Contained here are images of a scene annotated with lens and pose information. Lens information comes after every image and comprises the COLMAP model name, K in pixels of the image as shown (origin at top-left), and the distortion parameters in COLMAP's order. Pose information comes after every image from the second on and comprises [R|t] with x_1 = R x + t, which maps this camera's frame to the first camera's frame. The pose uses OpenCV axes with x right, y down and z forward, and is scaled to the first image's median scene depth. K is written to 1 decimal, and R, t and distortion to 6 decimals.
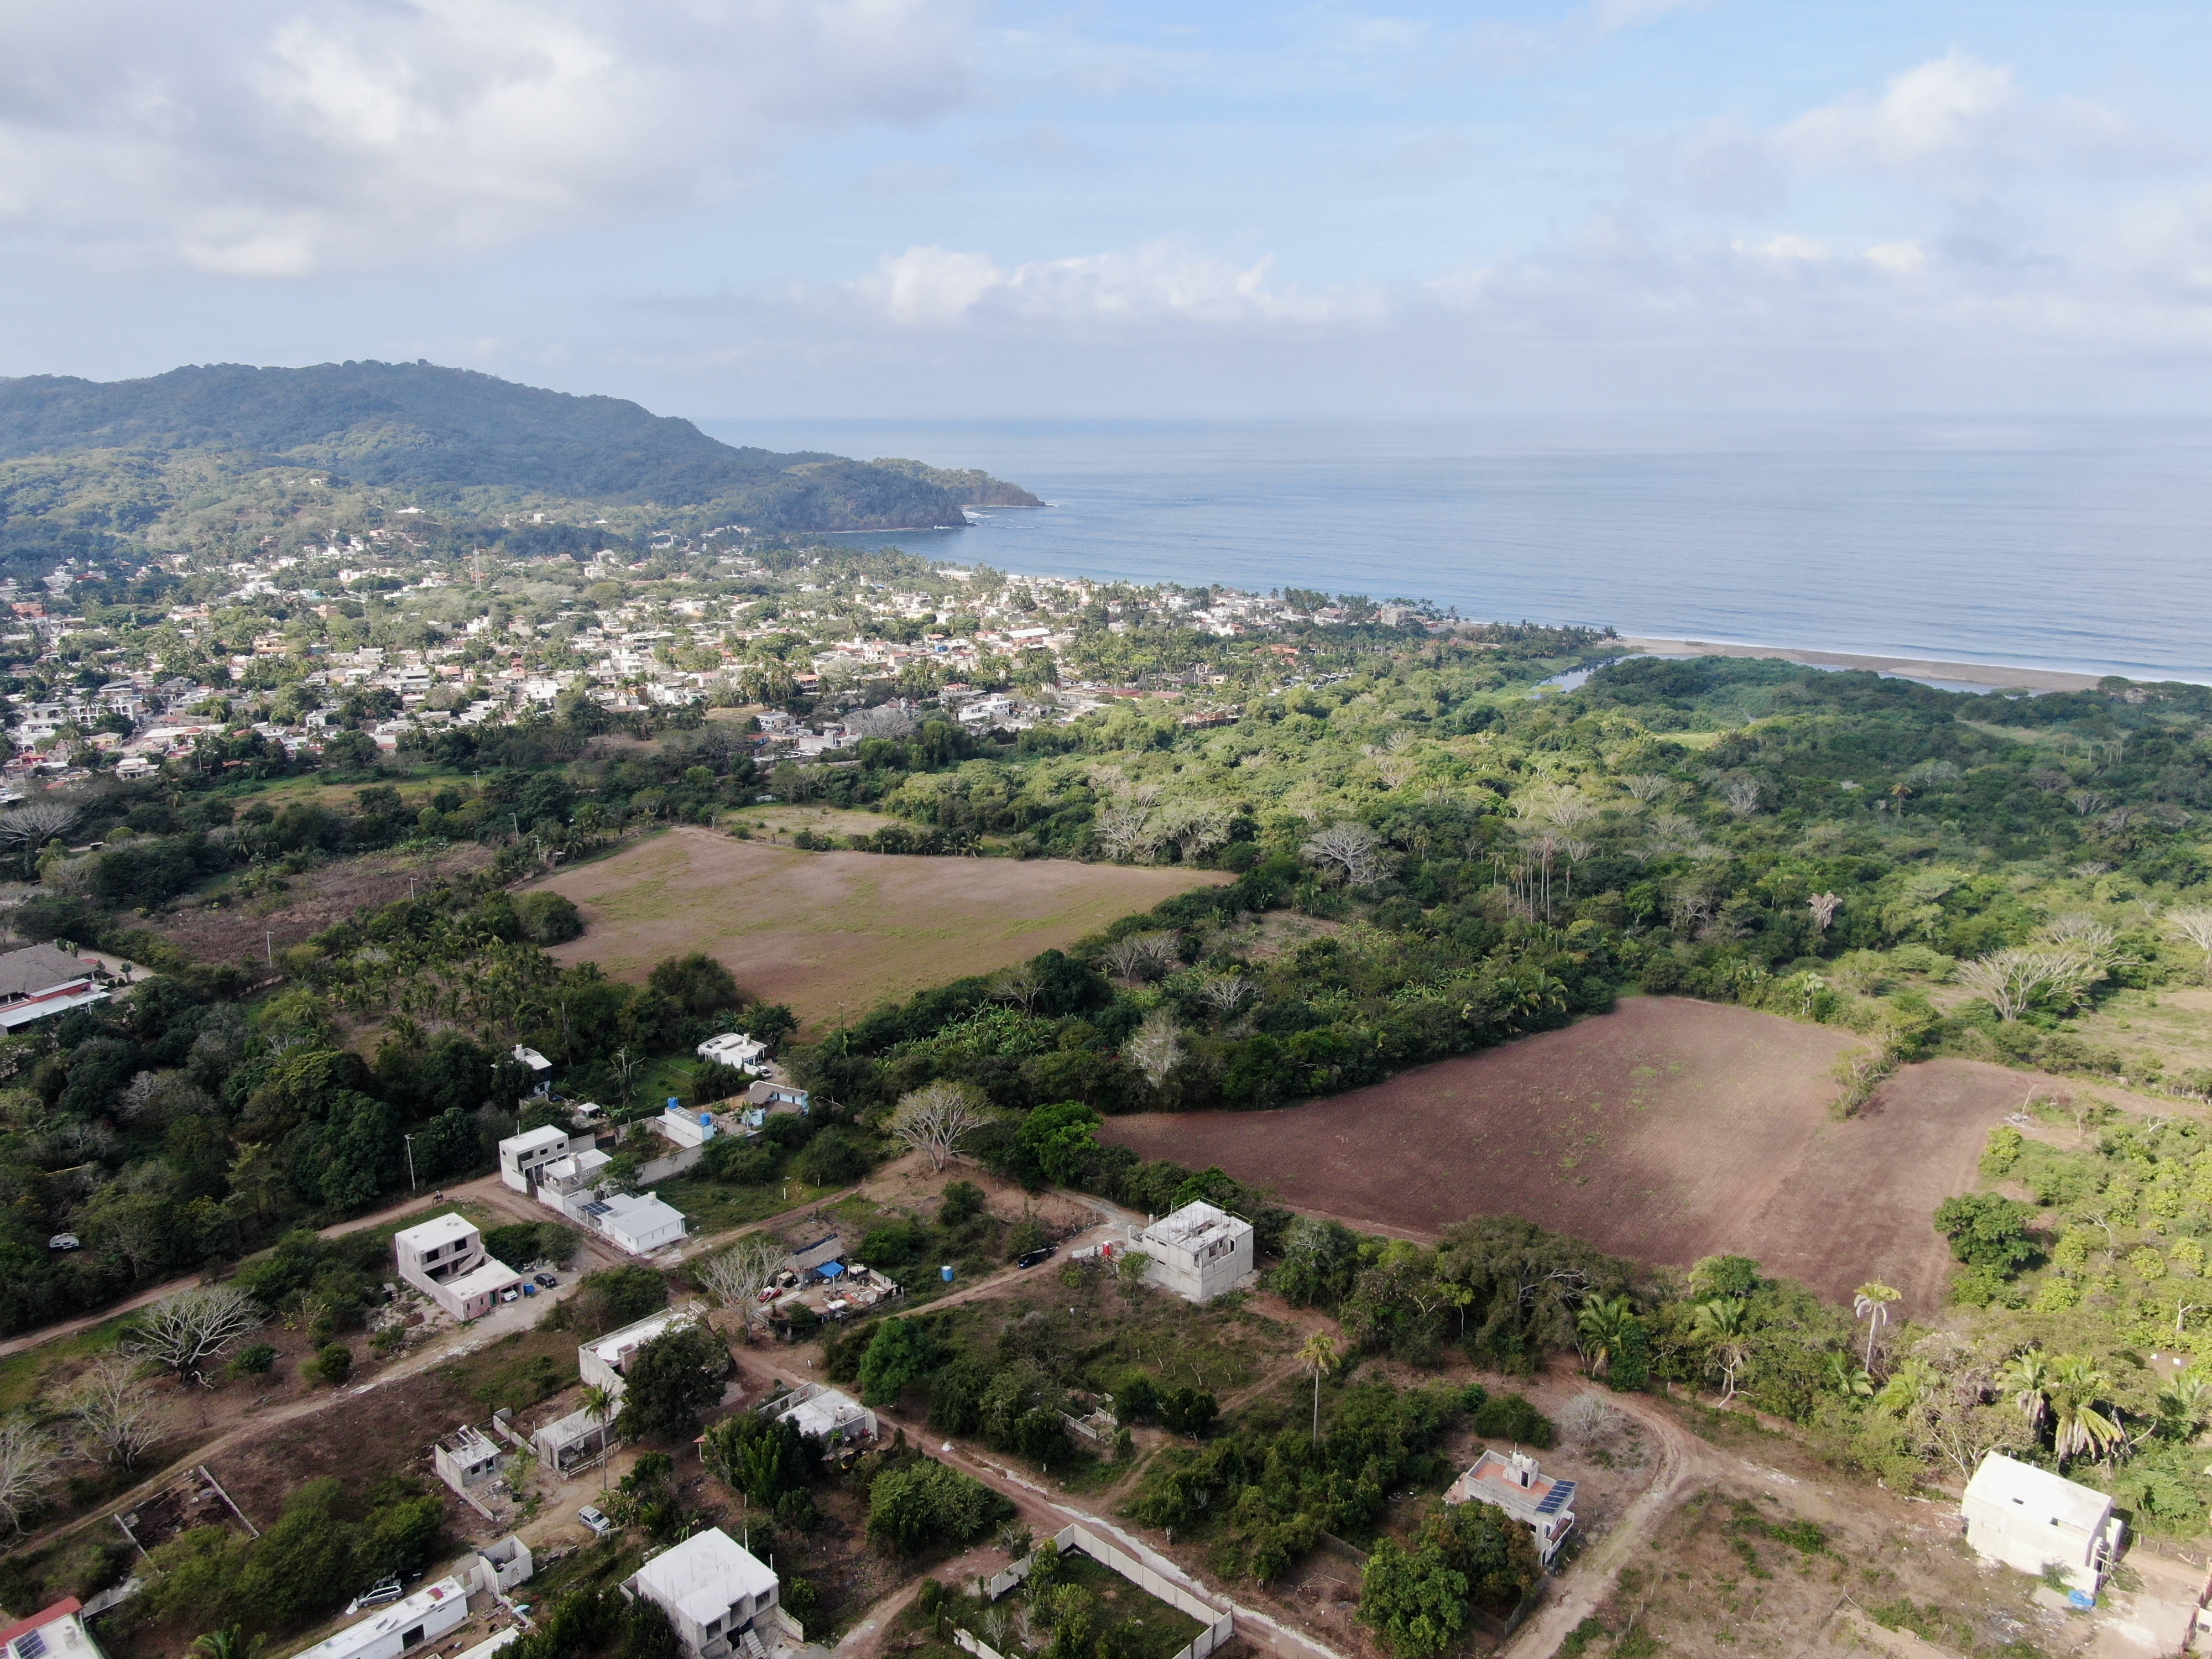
lens RADIAL K [[1657.6, 0, 1096.7], [0, 1657.6, 825.2], [0, 0, 1]] dist [-0.012092, 0.000275]
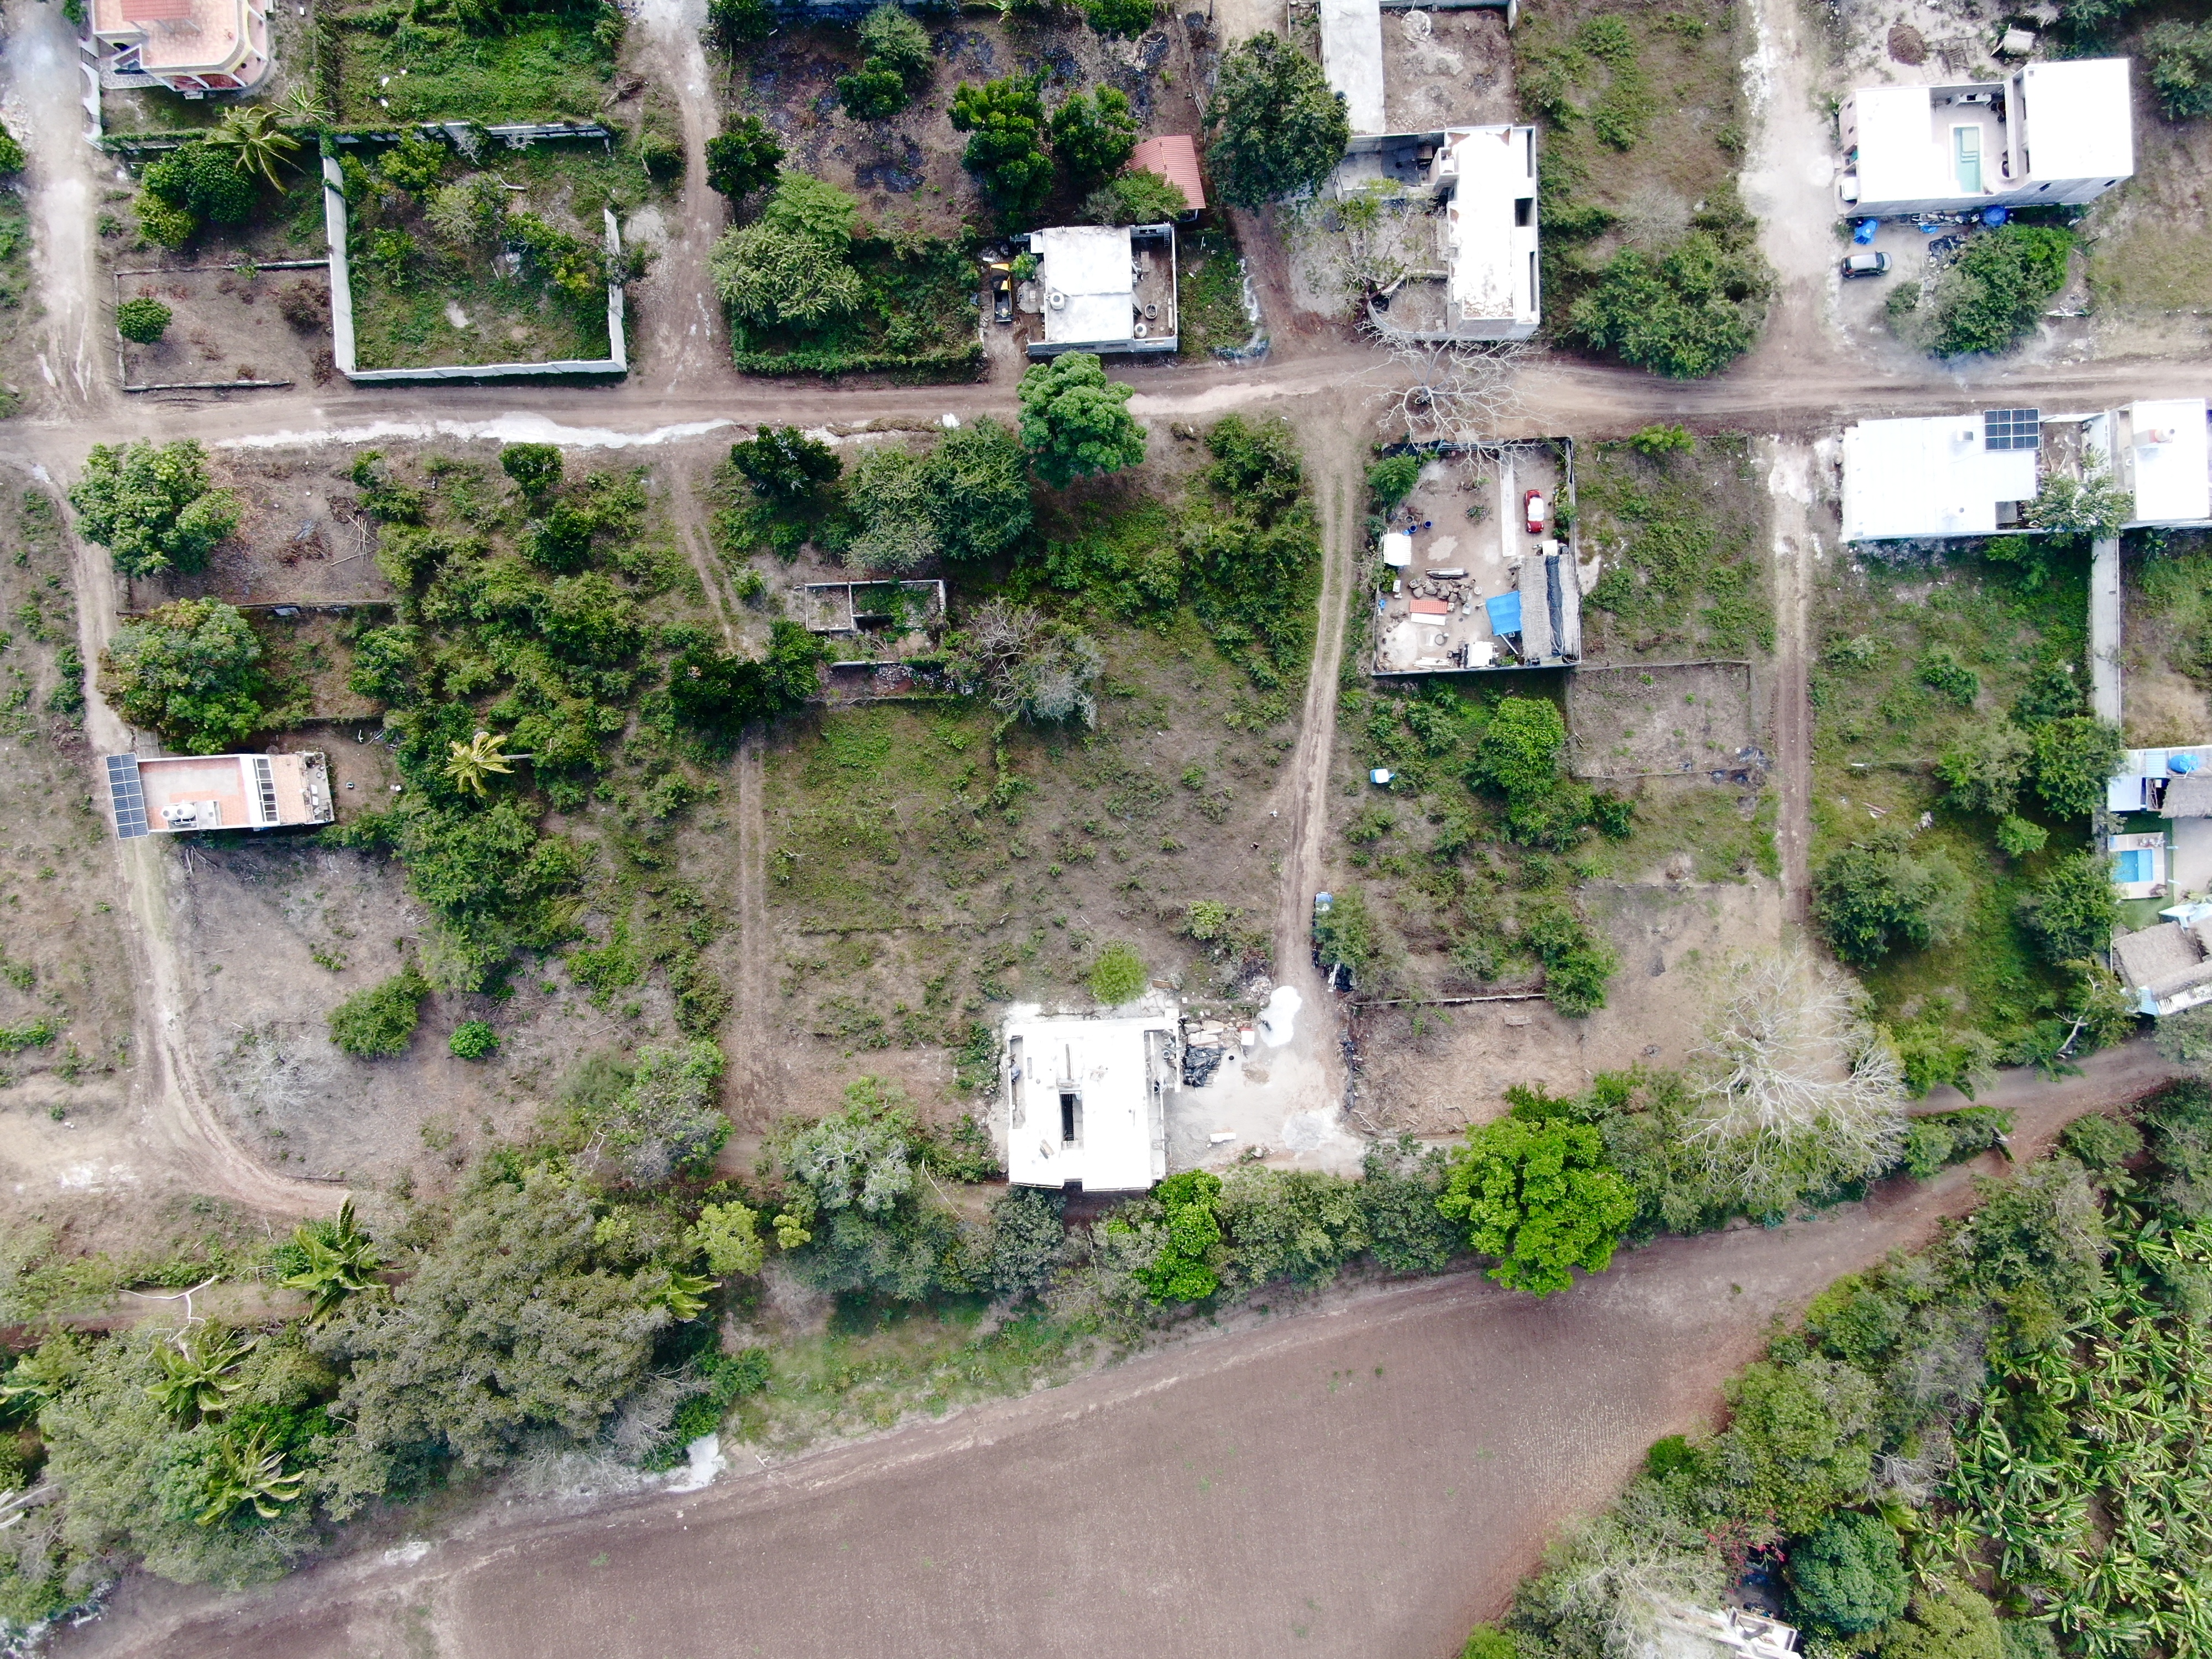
lens RADIAL K [[1583.1, 0, 1101.6], [0, 1583.1, 814.6], [0, 0, 1]] dist [-0.026588, 0.023702]
pose [[-0.696510, 0.716451, 0.039638, -0.035838], [-0.158718, -0.207702, 0.965230, -0.249592], [0.699773, 0.666001, 0.258380, 0.811769]]
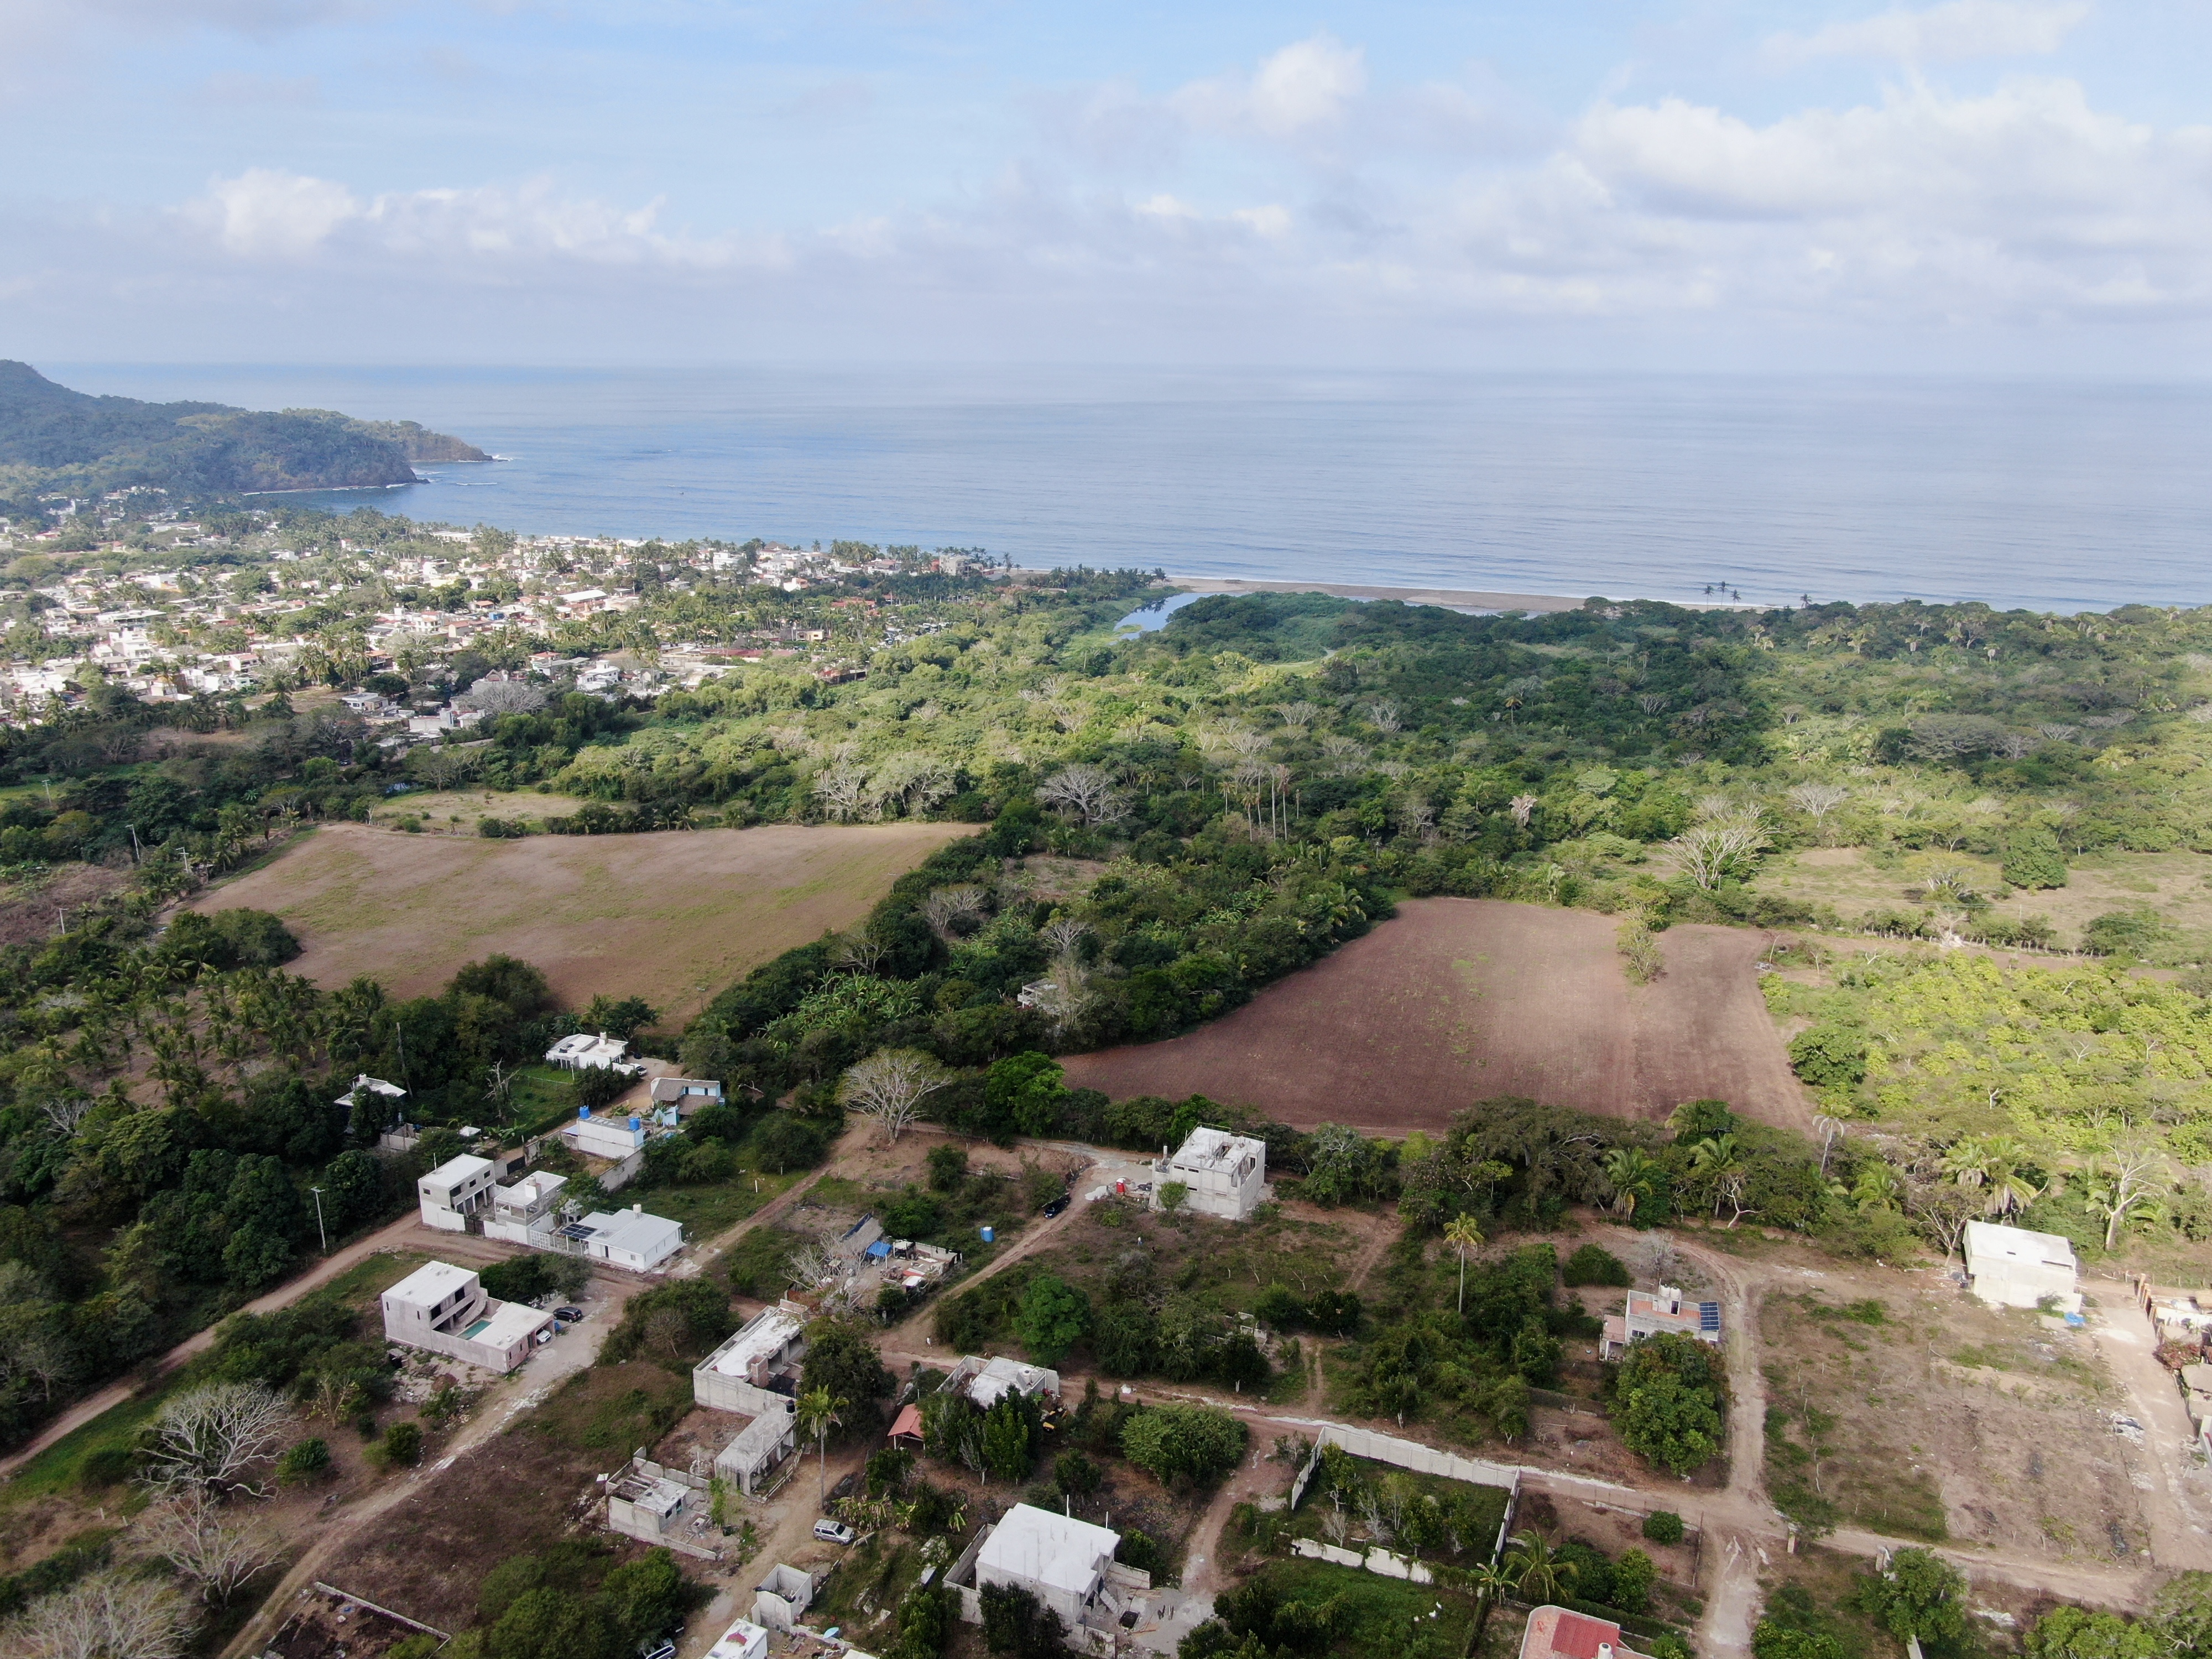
lens RADIAL K [[1657.6, 0, 1100.8], [0, 1657.6, 838.9], [0, 0, 1]] dist [-0.012092, 0.000275]
pose [[0.938792, -0.086157, 0.333536, -0.343095], [0.073872, 0.996045, 0.049366, -0.010352], [-0.336470, -0.021705, 0.941444, 0.045702]]
